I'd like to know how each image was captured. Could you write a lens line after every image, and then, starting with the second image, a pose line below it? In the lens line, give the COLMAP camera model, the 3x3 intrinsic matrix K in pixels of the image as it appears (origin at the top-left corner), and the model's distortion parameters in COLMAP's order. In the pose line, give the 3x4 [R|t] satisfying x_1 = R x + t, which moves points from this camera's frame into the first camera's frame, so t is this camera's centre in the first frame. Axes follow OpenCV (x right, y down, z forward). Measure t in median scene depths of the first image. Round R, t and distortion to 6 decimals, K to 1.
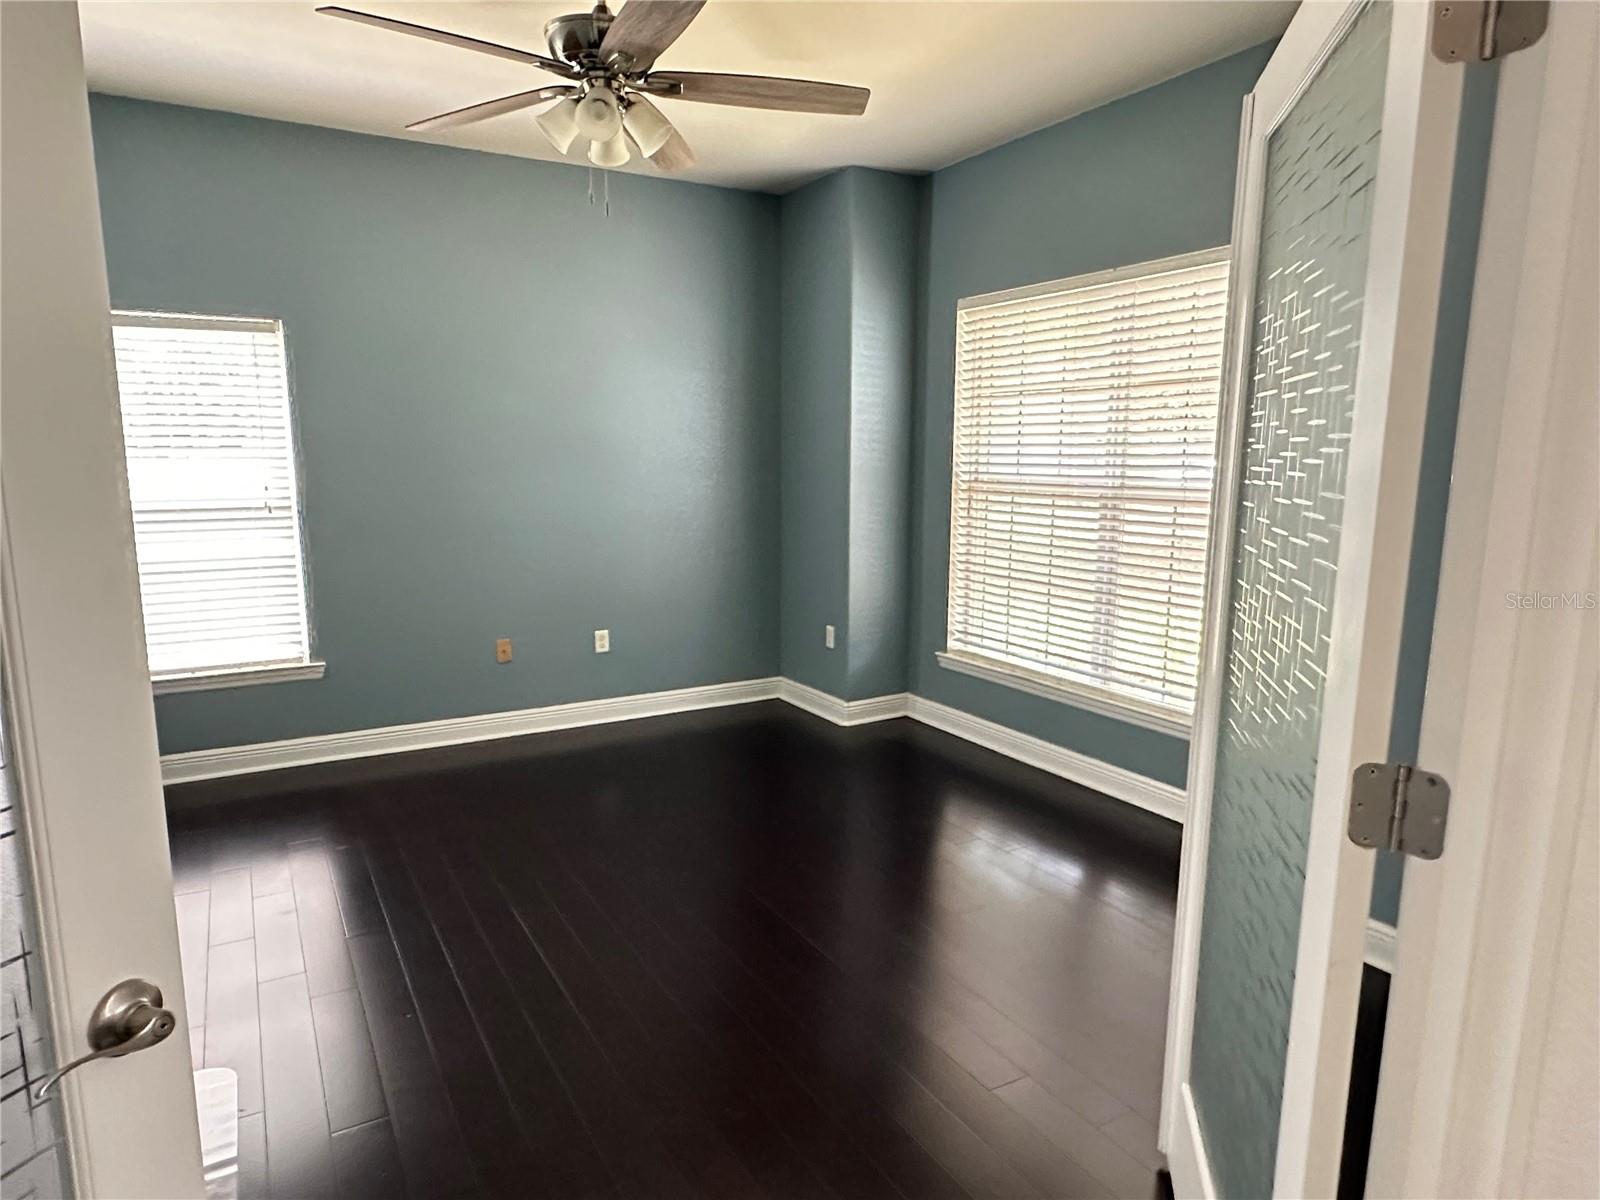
lens RADIAL K [[973.8, 0, 797.8], [0, 973.8, 600.9], [0, 0, 1]] dist [-0.008290, 0.002009]
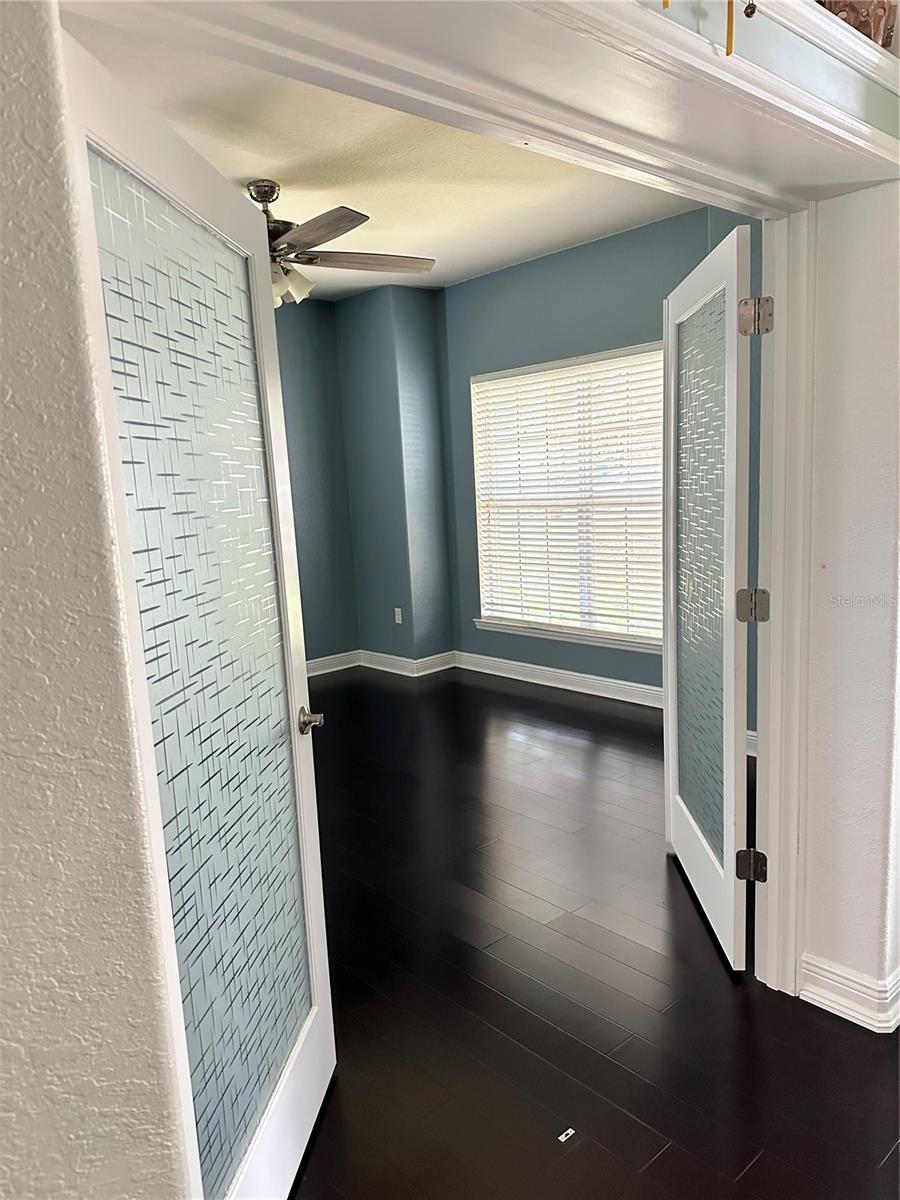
lens RADIAL K [[846.3, 0, 449.6], [0, 846.3, 605.8], [0, 0, 1]] dist [0.048861, -0.006928]
pose [[0.978077, -0.084580, 0.190293, -0.159226], [0.086123, 0.996285, 0.000163, 0.035645], [-0.189599, 0.016229, 0.981727, -0.282523]]
